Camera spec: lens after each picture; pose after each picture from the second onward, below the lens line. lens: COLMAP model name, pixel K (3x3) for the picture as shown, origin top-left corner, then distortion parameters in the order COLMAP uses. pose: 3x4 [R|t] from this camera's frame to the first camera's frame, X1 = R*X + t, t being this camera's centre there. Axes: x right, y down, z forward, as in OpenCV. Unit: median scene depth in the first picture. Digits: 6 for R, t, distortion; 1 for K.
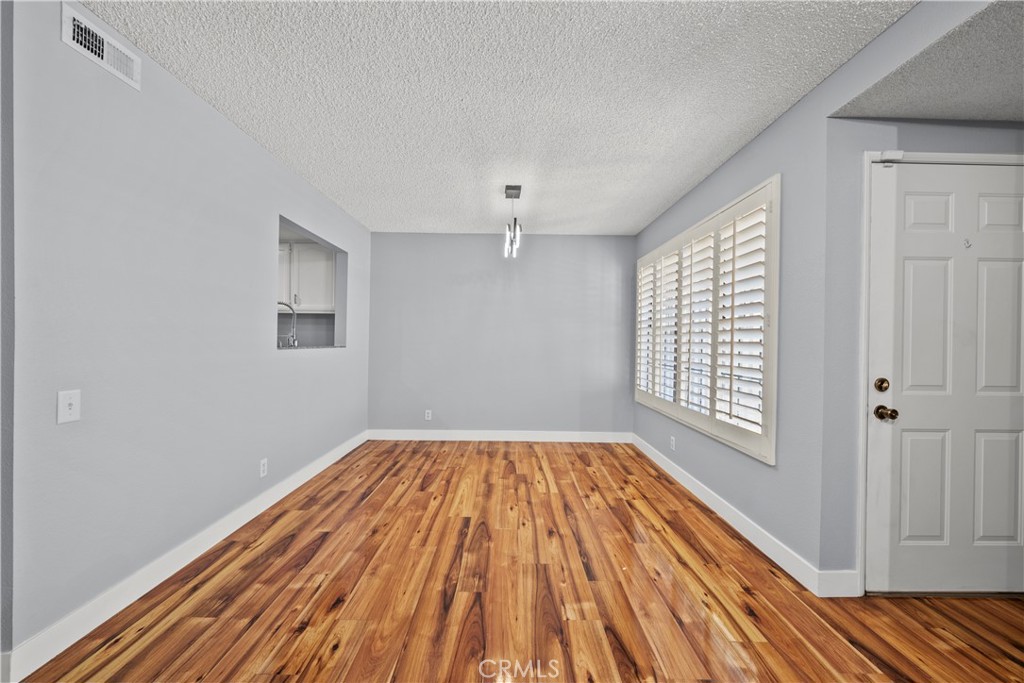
lens RADIAL K [[397.3, 0, 508.4], [0, 397.3, 343.1], [0, 0, 1]] dist [-0.002238, -0.000167]
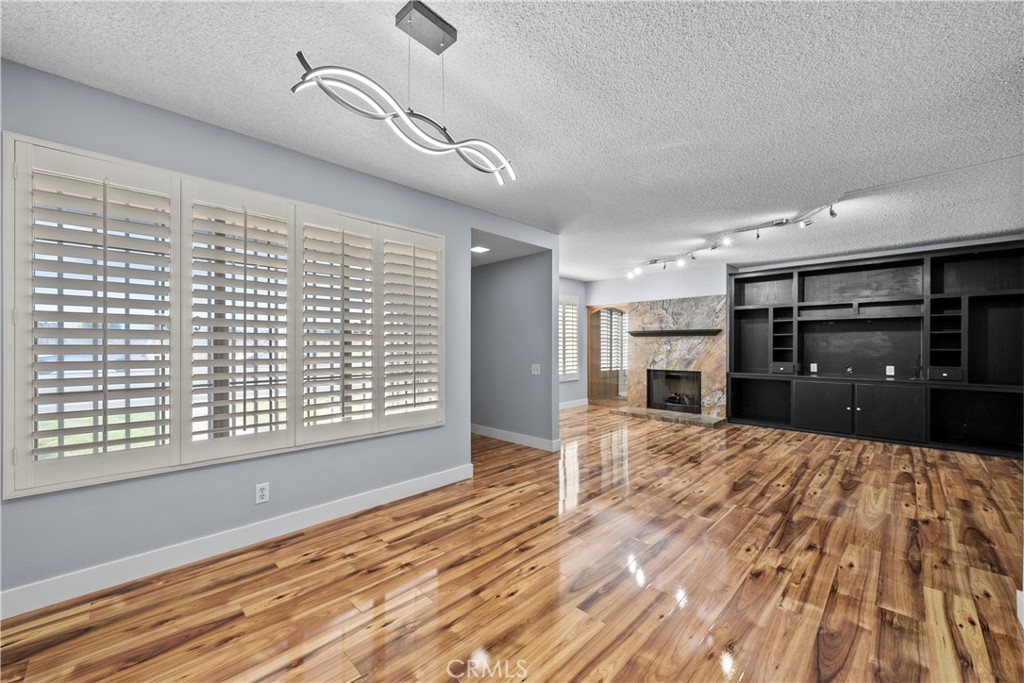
lens RADIAL K [[397.3, 0, 505.3], [0, 397.3, 346.5], [0, 0, 1]] dist [-0.002238, -0.000167]
pose [[-0.705593, -0.016848, 0.708417, -0.488140], [-0.006016, 0.999824, 0.017787, -0.021863], [-0.708592, 0.008289, -0.705570, 1.577701]]
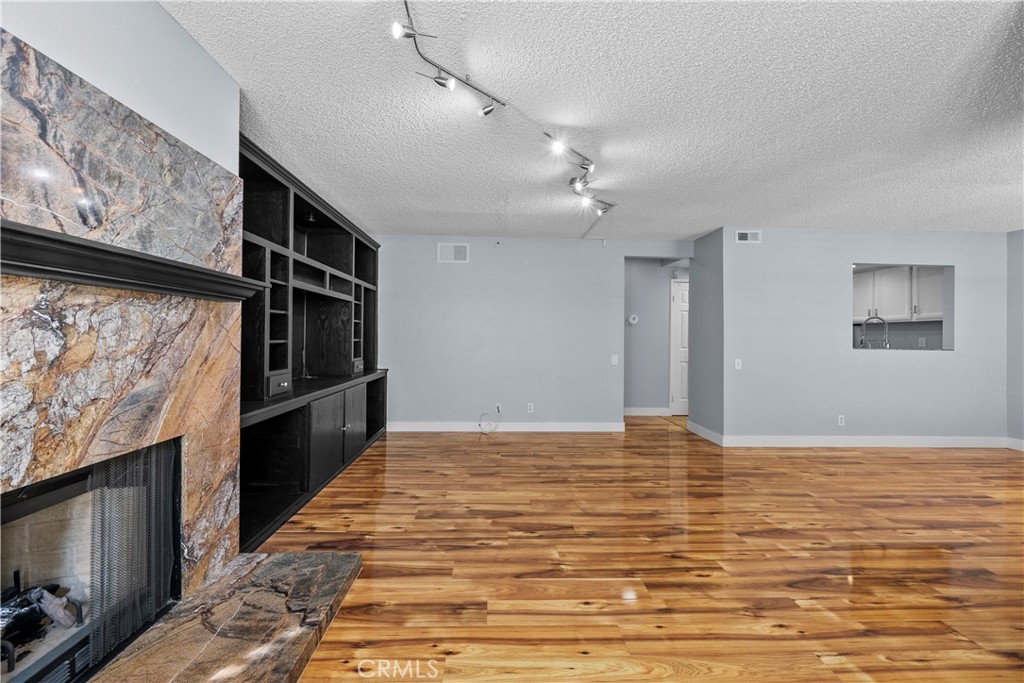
lens RADIAL K [[397.3, 0, 511.3], [0, 397.3, 332.4], [0, 0, 1]] dist [-0.002238, -0.000167]
pose [[0.039970, -0.023229, -0.998931, 1.006671], [-0.015883, 0.999589, -0.023880, 0.010752], [0.999075, 0.016820, 0.039585, -0.452211]]
